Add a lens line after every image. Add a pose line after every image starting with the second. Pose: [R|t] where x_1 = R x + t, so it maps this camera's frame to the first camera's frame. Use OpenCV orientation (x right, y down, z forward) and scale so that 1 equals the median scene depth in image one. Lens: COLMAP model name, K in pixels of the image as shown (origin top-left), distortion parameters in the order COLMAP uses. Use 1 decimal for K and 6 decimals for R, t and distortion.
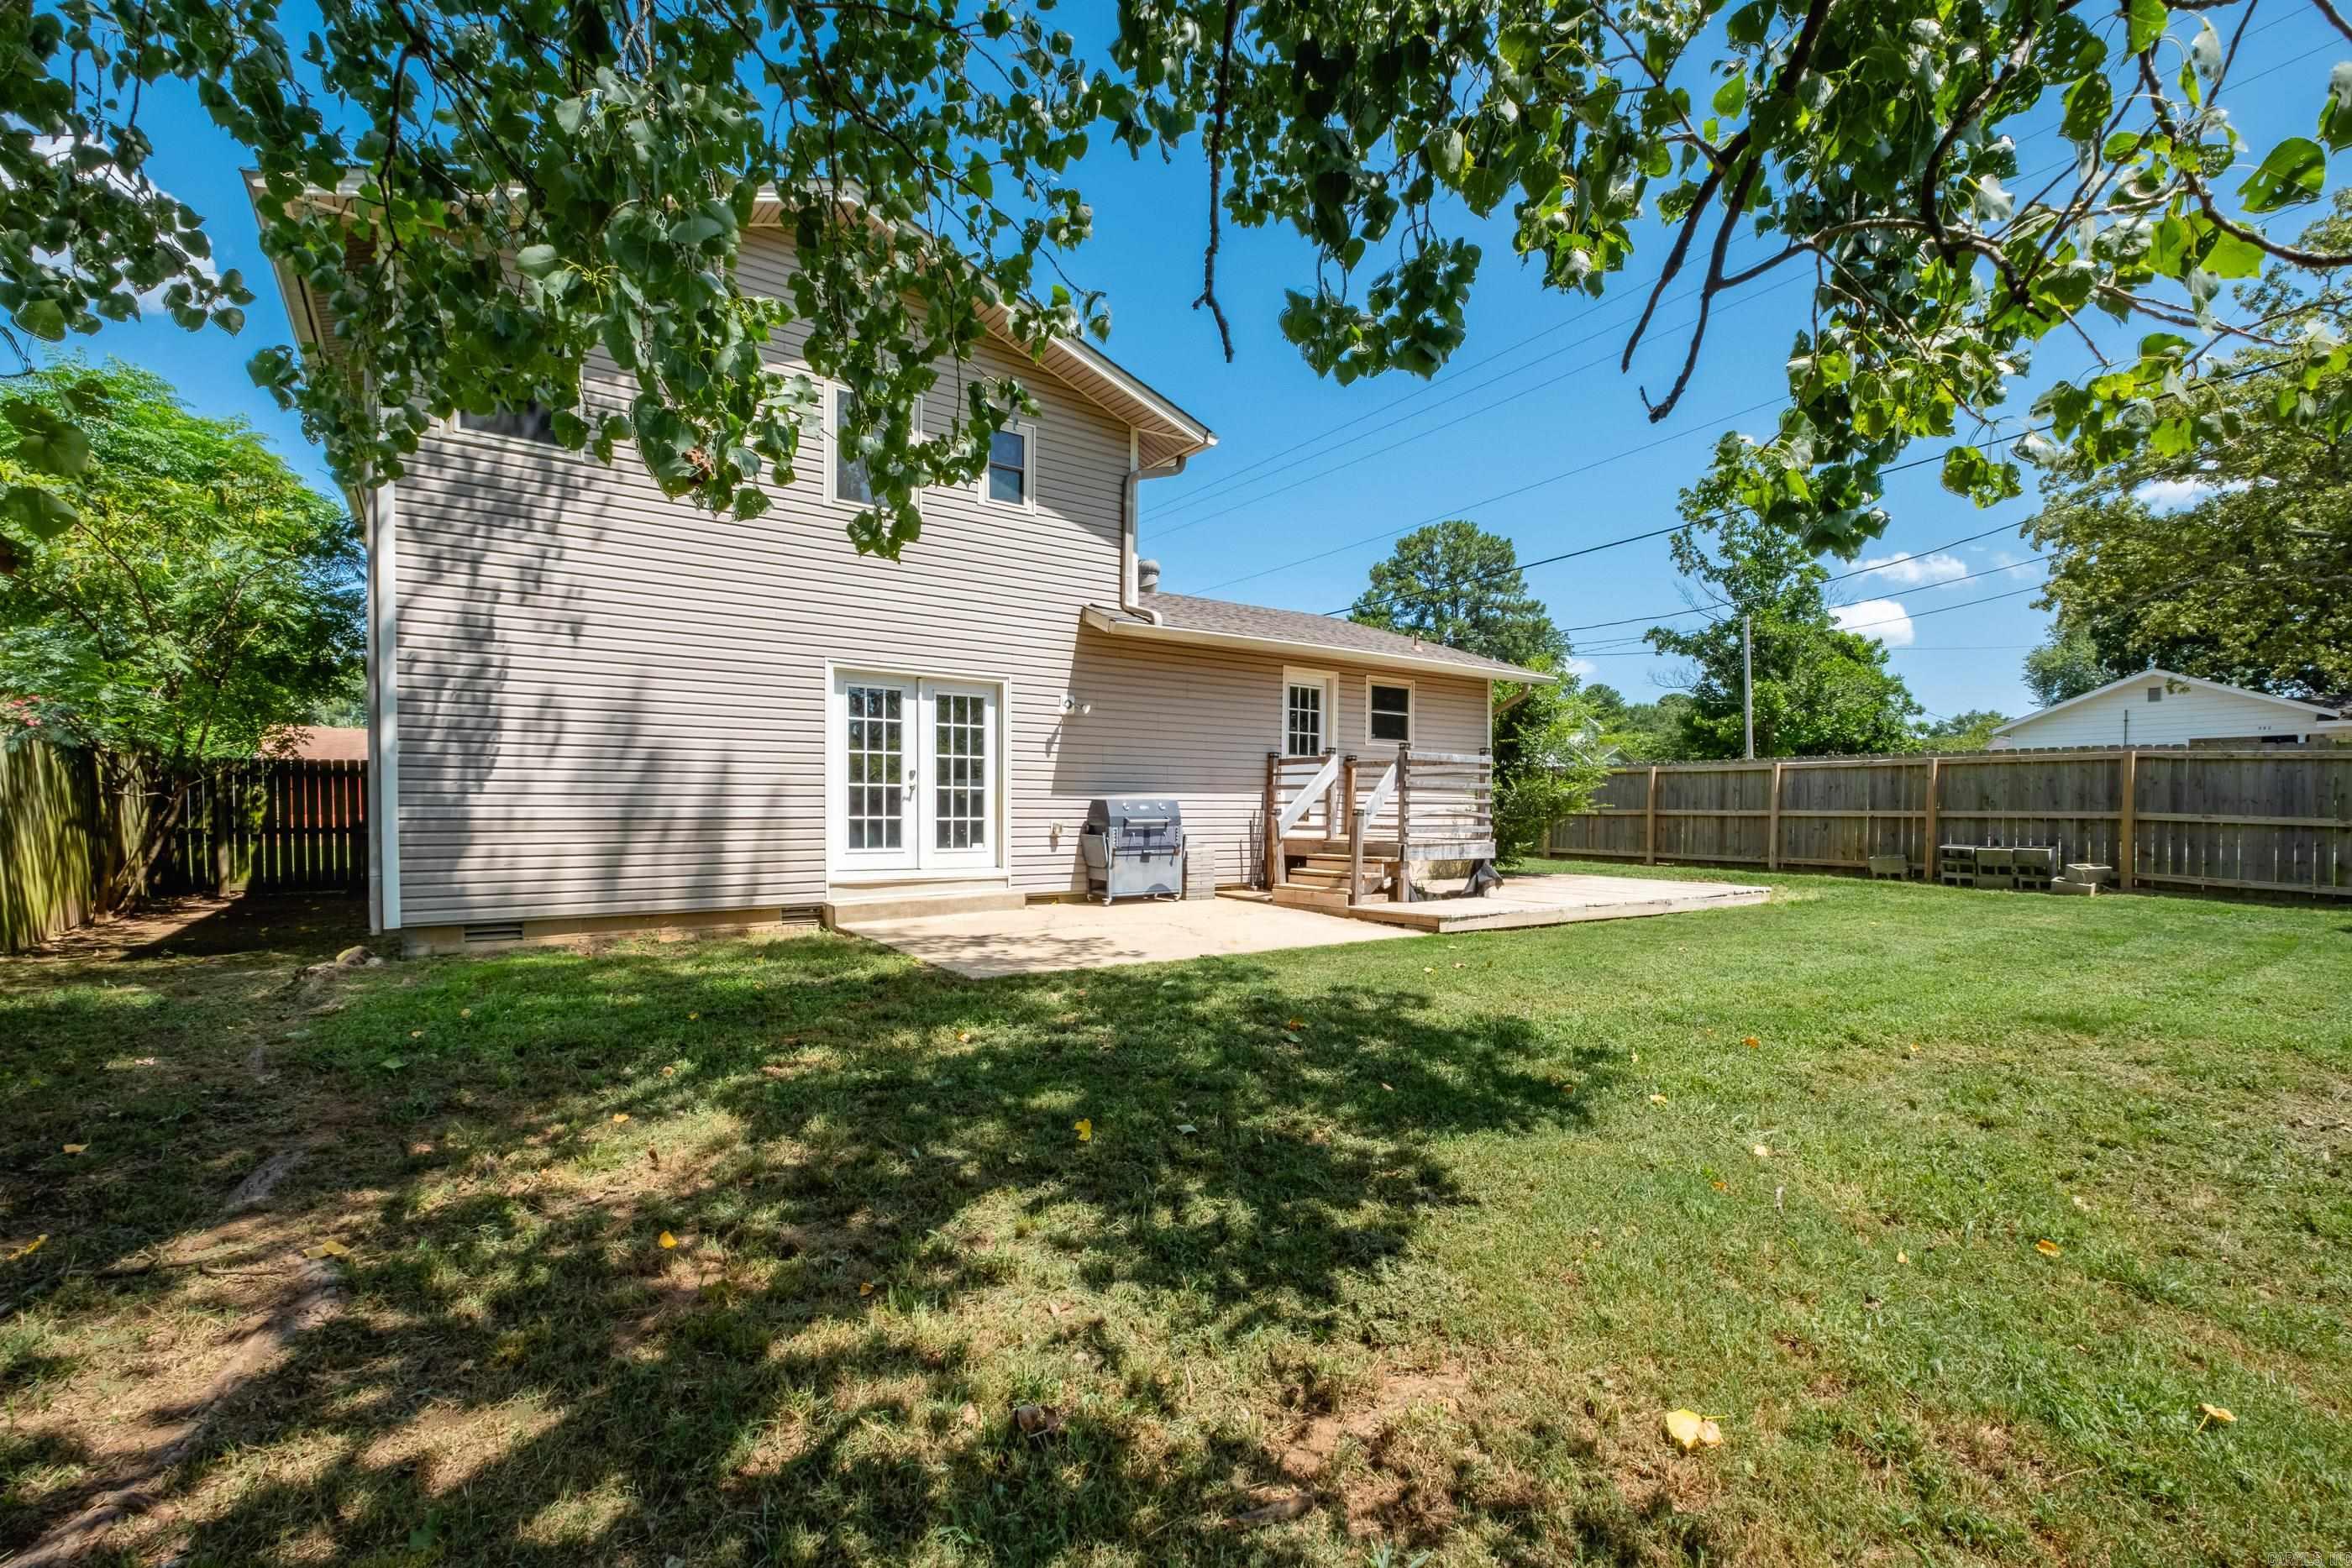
lens RADIAL K [[1030.2, 0, 1166.4], [0, 1030.2, 843.2], [0, 0, 1]] dist [0.008165, -0.006371]
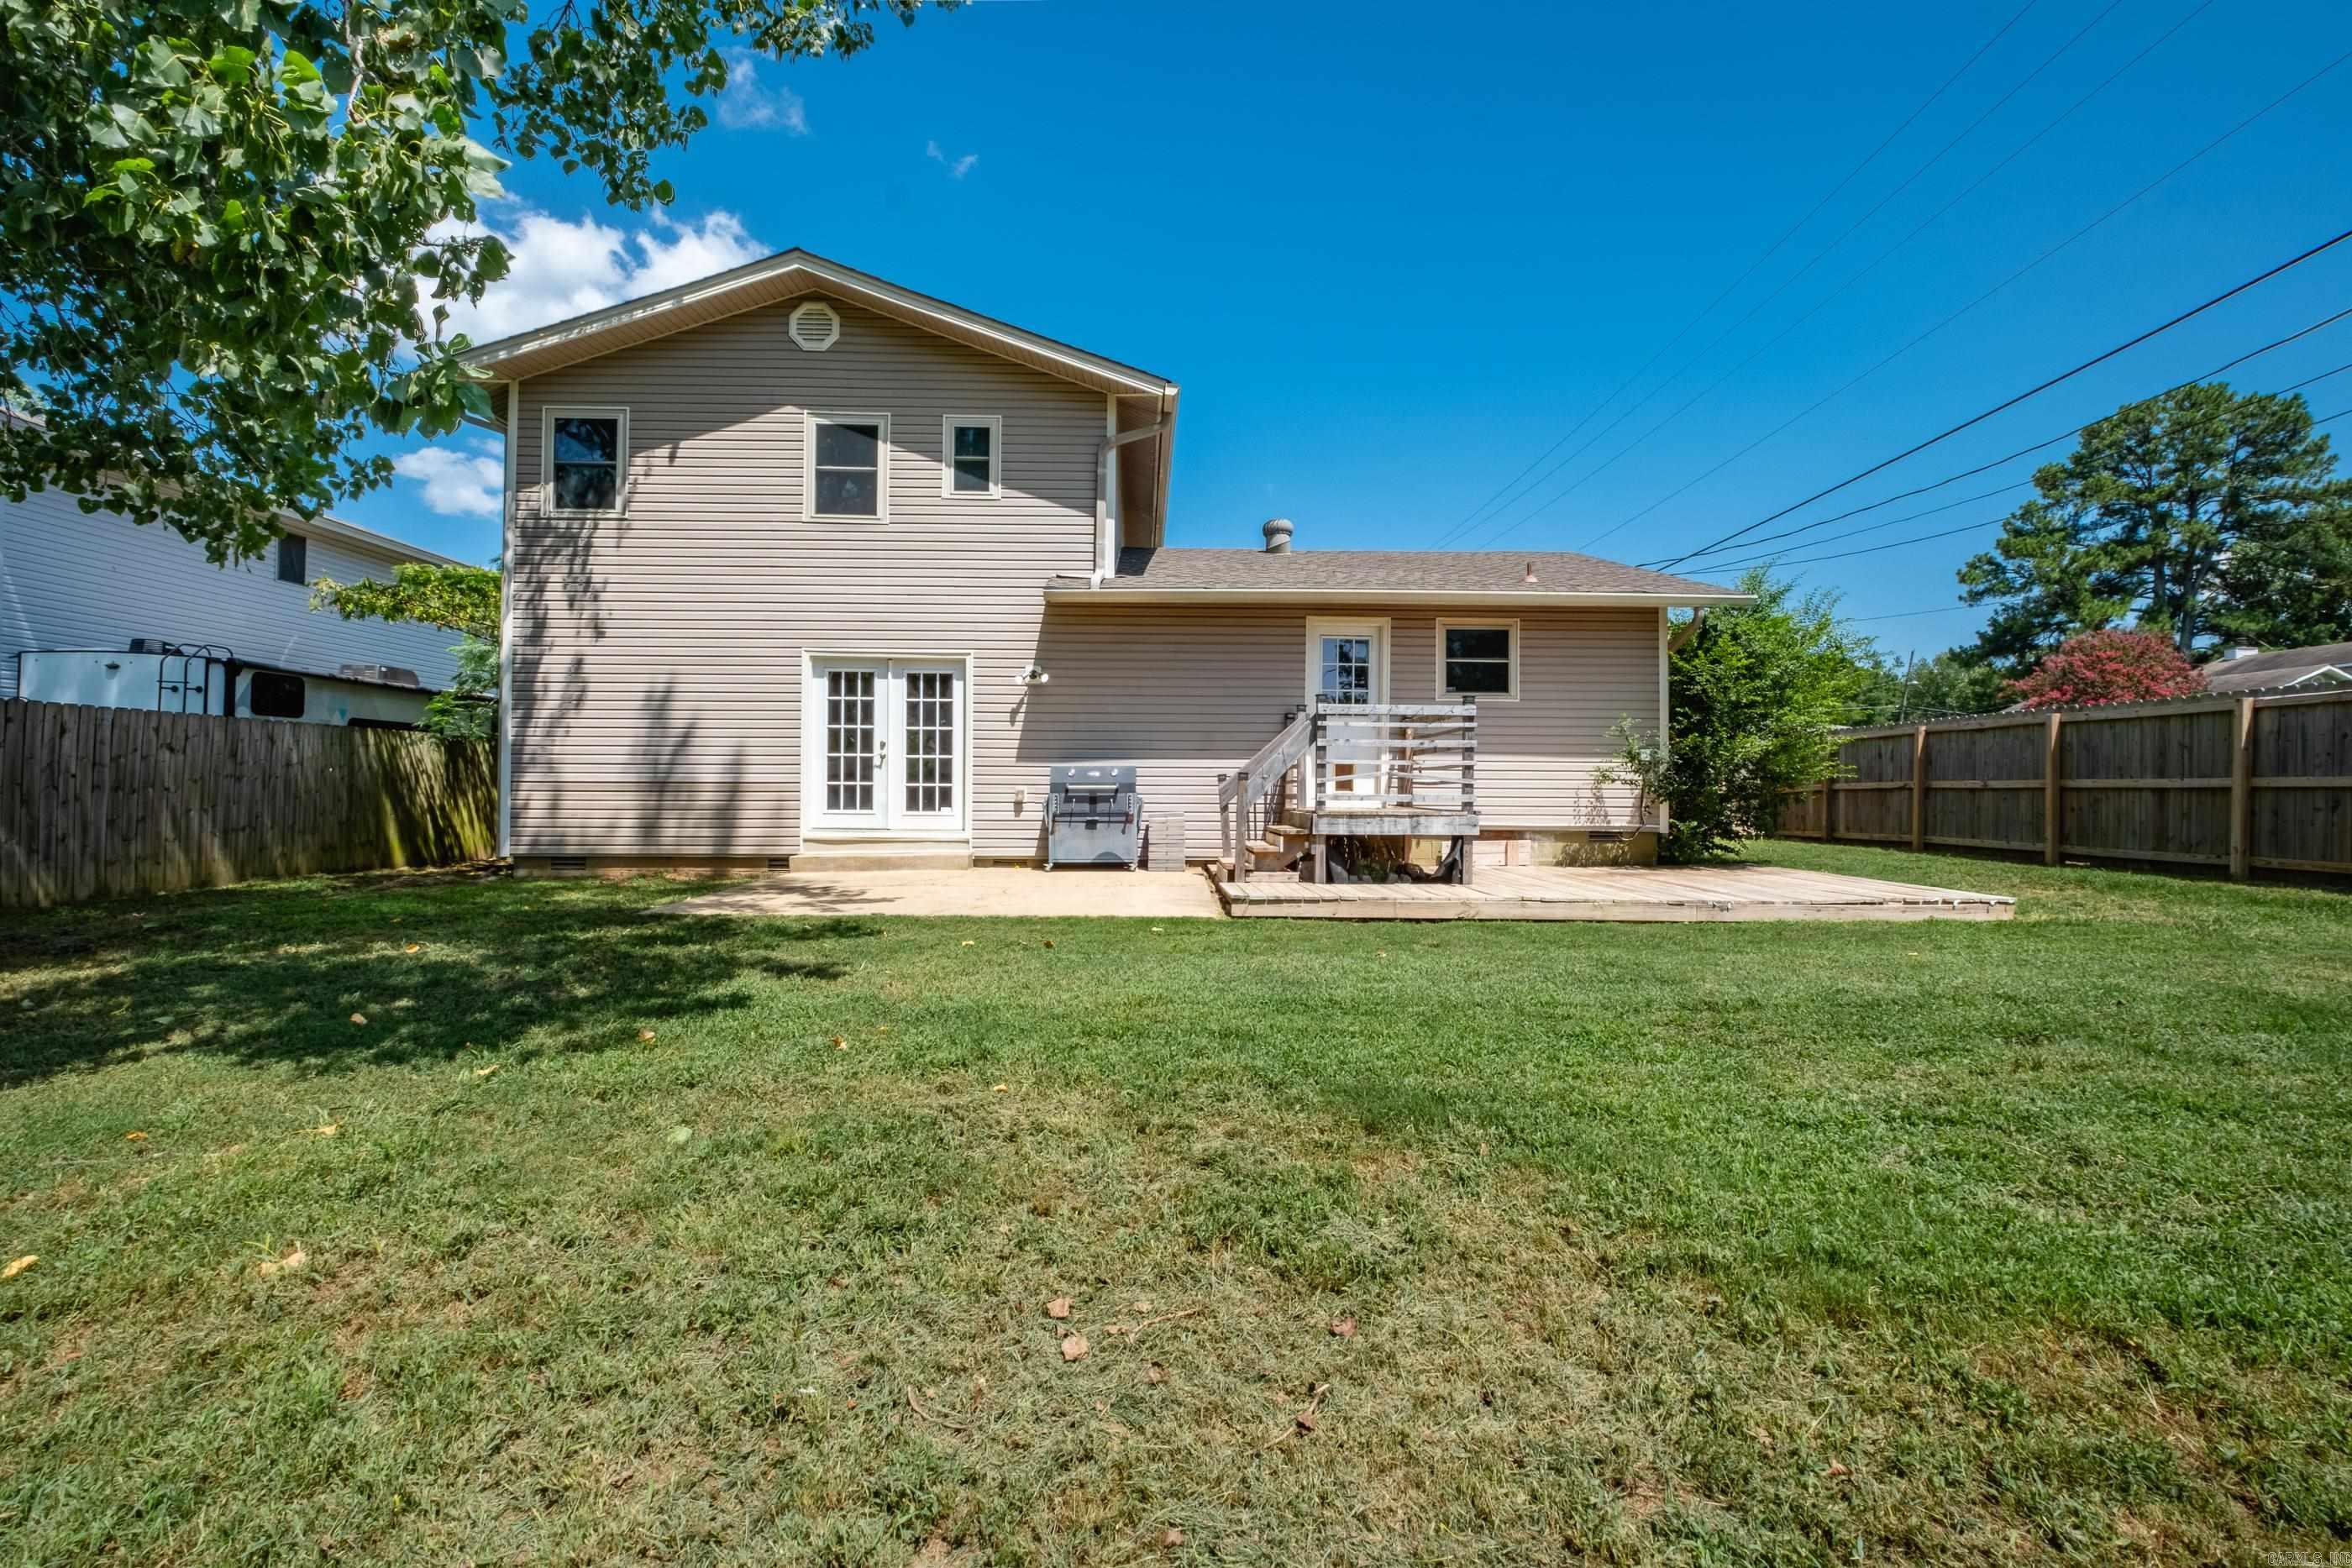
lens RADIAL K [[1030.2, 0, 1196.5], [0, 1030.2, 782.3], [0, 0, 1]] dist [0.008165, -0.006371]
pose [[0.822748, -0.005593, -0.568379, 0.640404], [-0.021763, 0.998908, -0.041332, 0.012507], [0.567990, 0.046375, 0.821728, 0.257415]]
